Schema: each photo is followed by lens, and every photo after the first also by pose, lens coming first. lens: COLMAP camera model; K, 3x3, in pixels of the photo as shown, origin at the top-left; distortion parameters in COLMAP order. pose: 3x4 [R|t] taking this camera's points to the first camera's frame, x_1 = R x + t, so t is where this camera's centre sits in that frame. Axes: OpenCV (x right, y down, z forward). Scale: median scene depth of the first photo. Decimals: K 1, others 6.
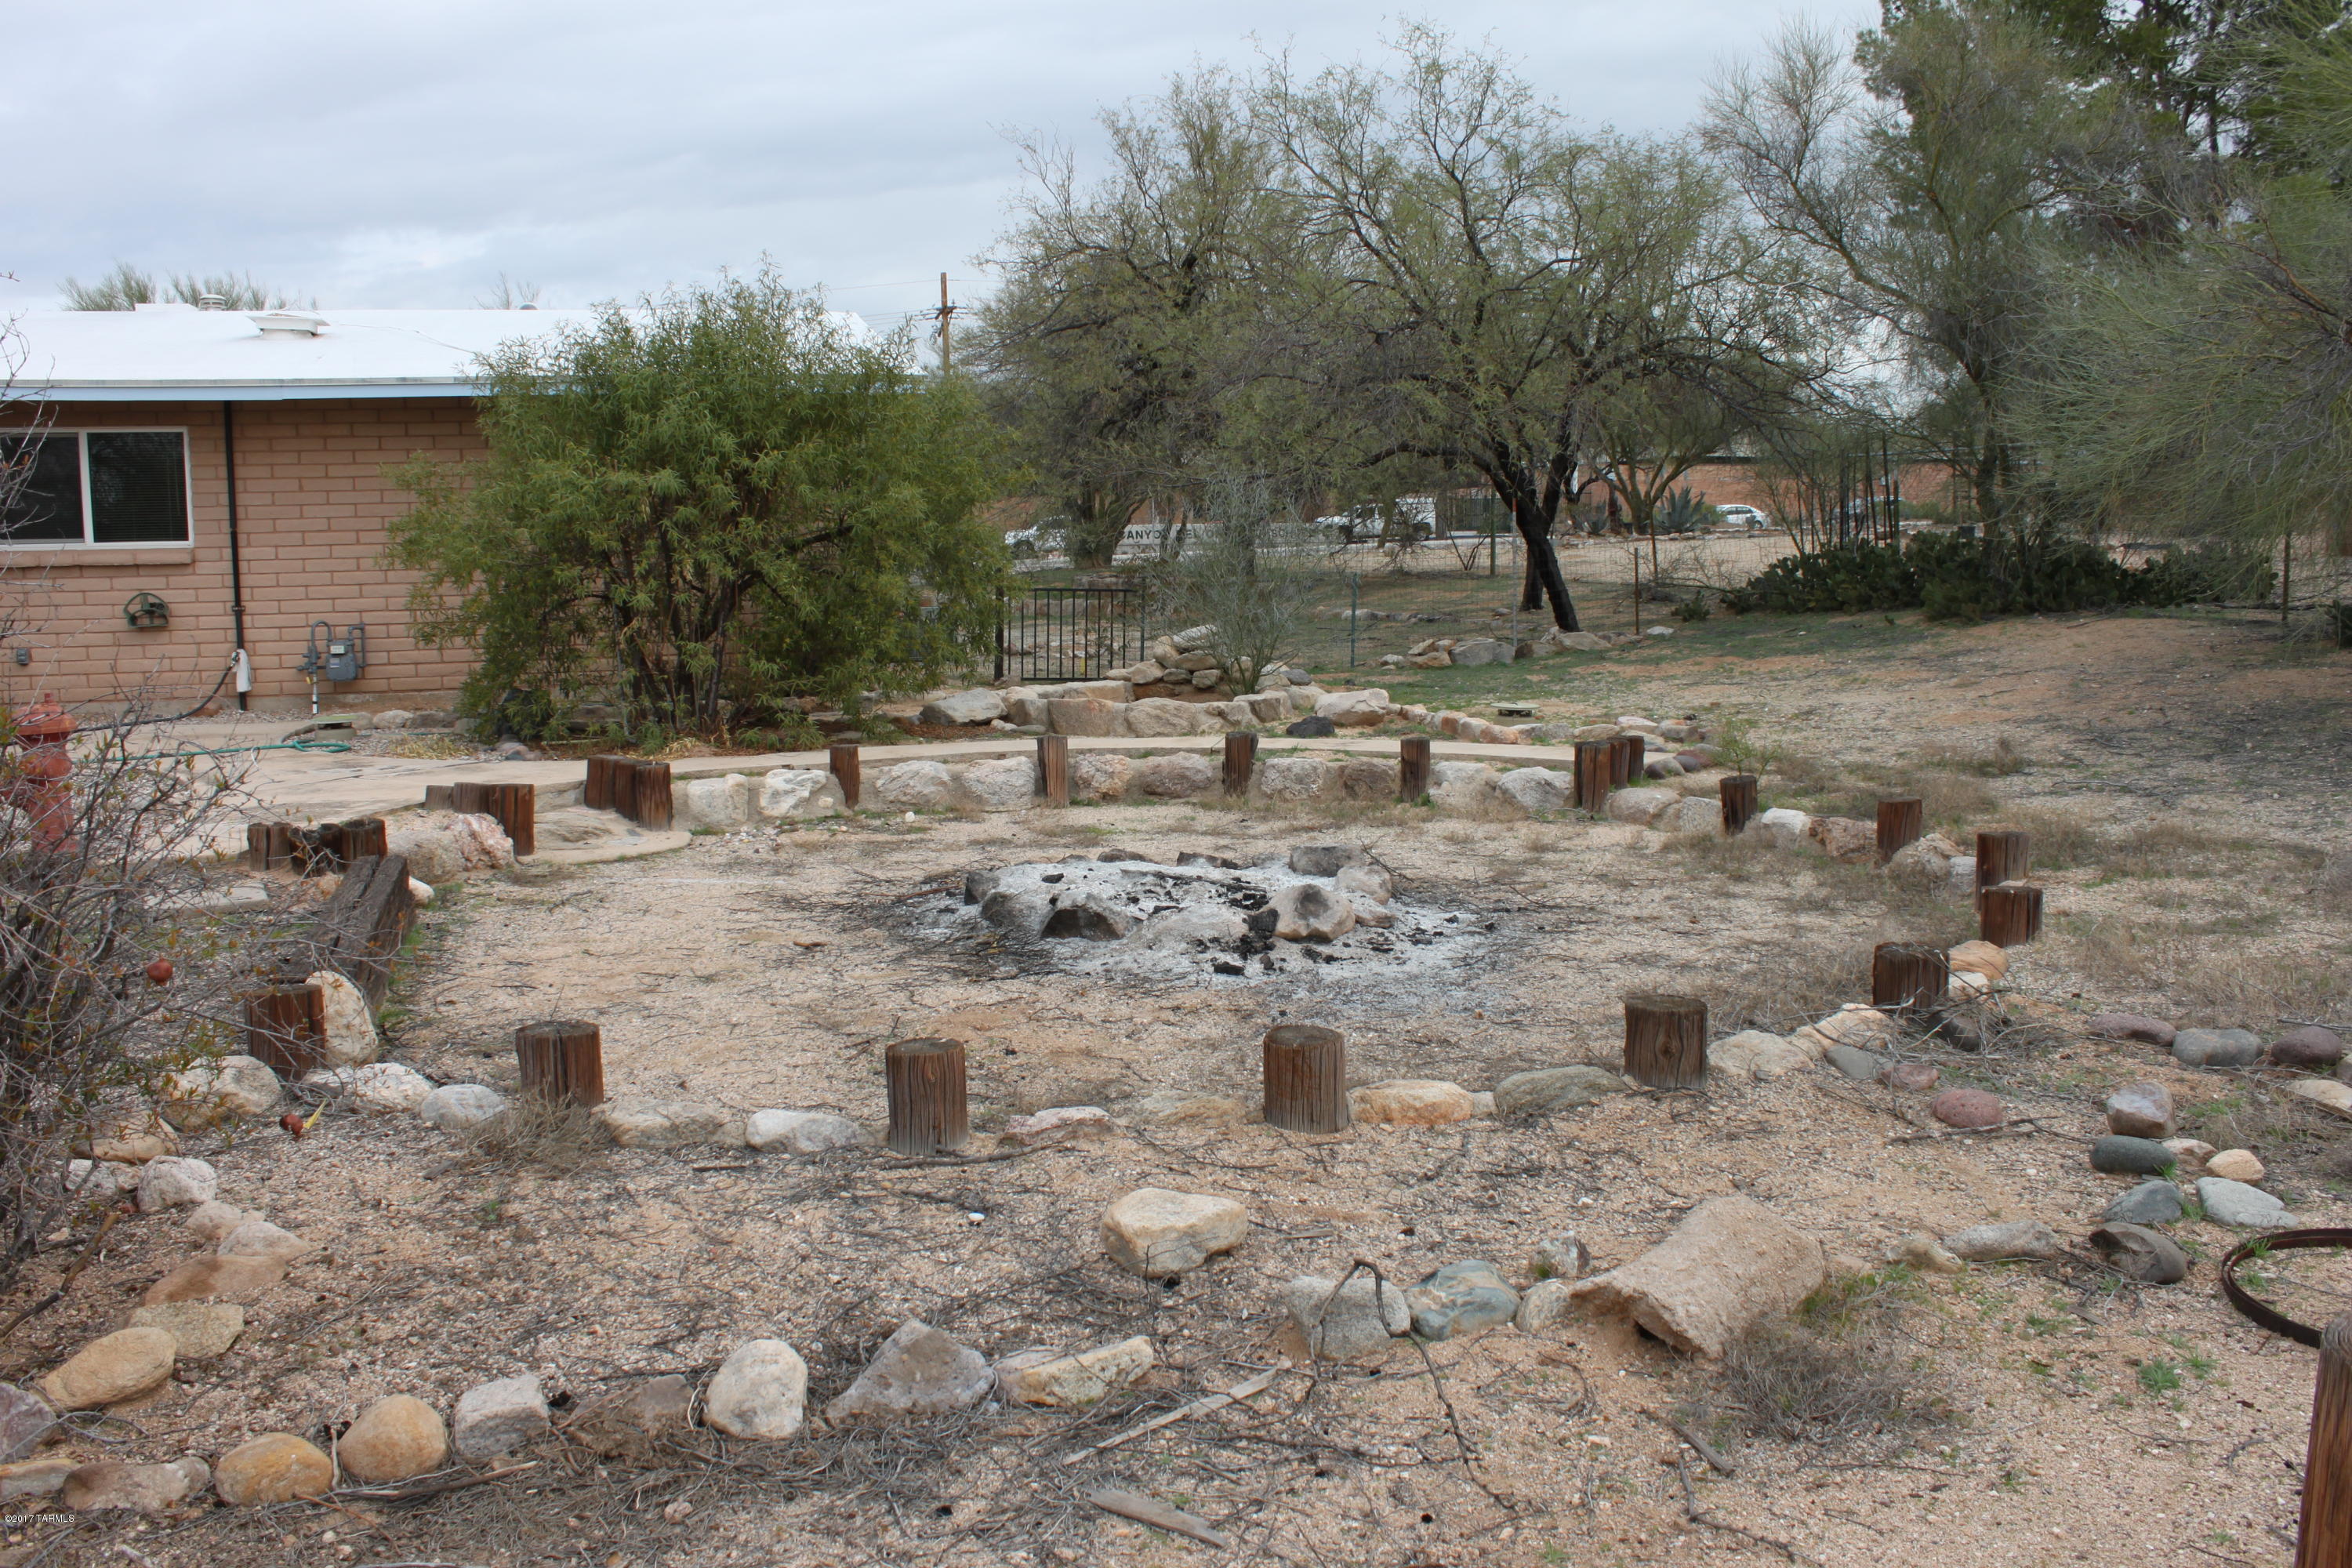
lens RADIAL K [[1935.5, 0, 1176.0], [0, 1935.5, 784.0], [0, 0, 1]] dist [-0.115073, 0.005267]
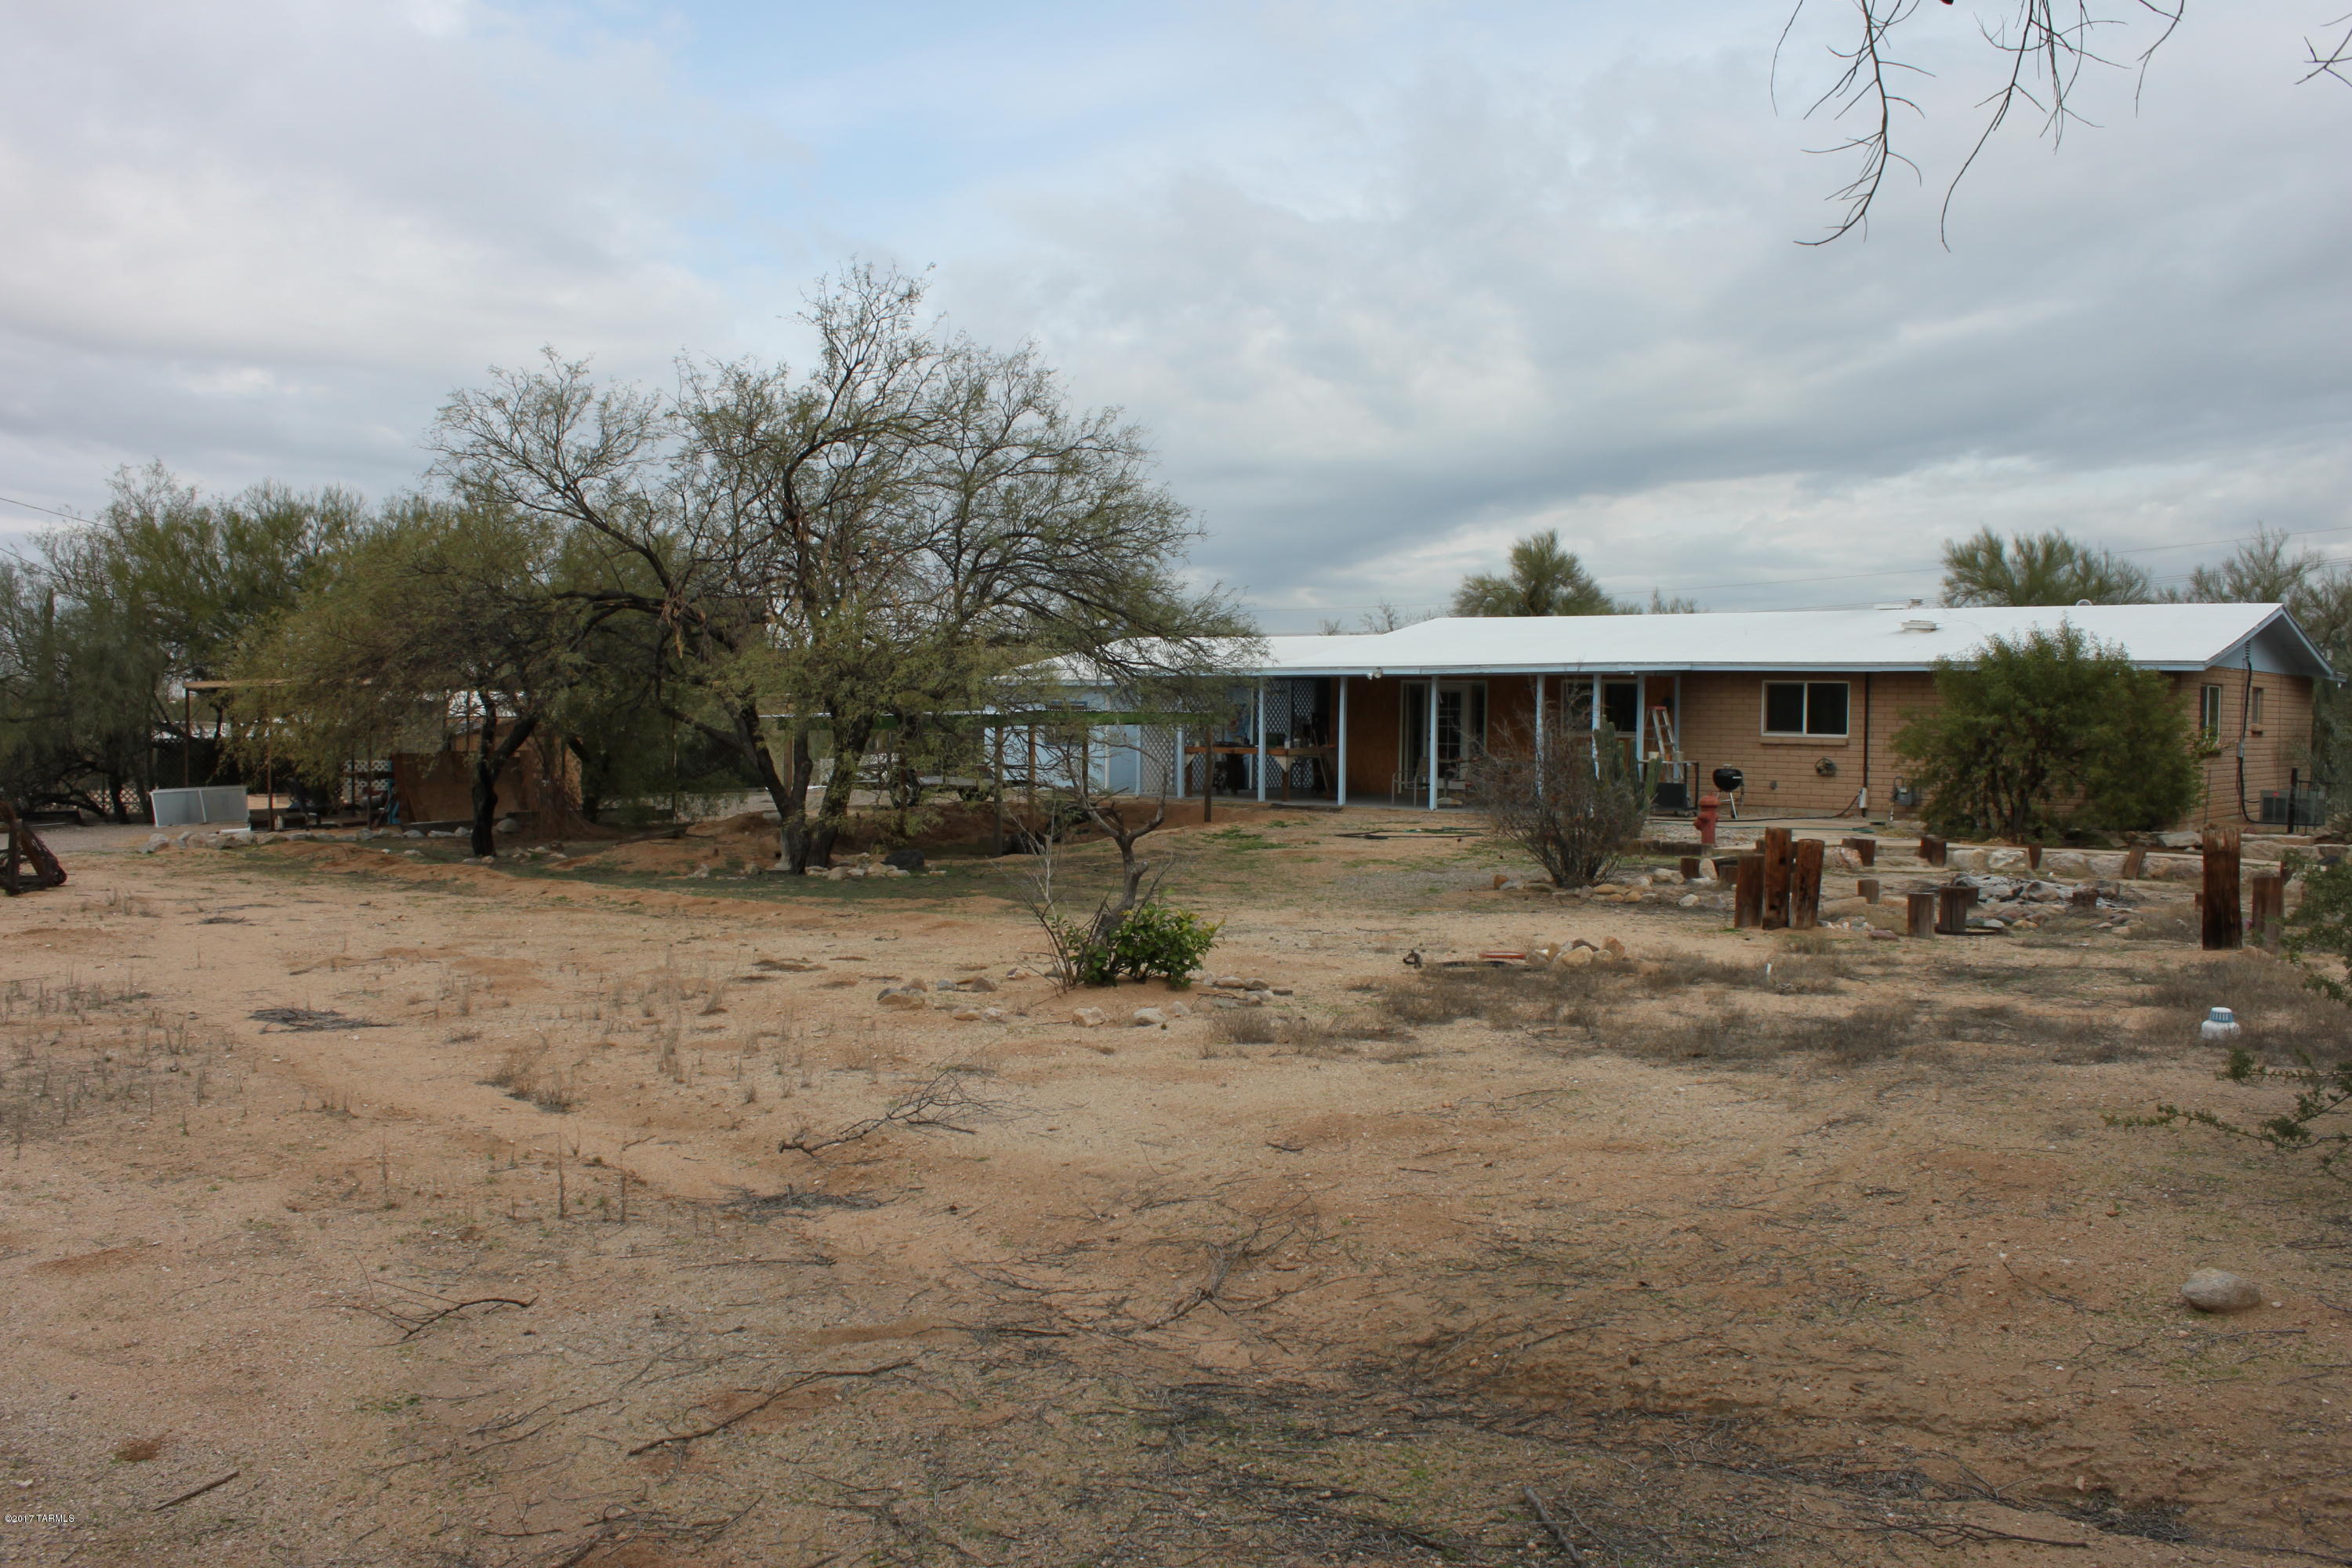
lens RADIAL K [[1935.5, 0, 1176.0], [0, 1935.5, 784.0], [0, 0, 1]] dist [-0.115073, 0.005267]
pose [[0.549487, 0.046273, -0.834220, 1.018629], [-0.115789, 0.993048, -0.021185, 0.069305], [0.827440, 0.108235, 0.551025, -0.959561]]
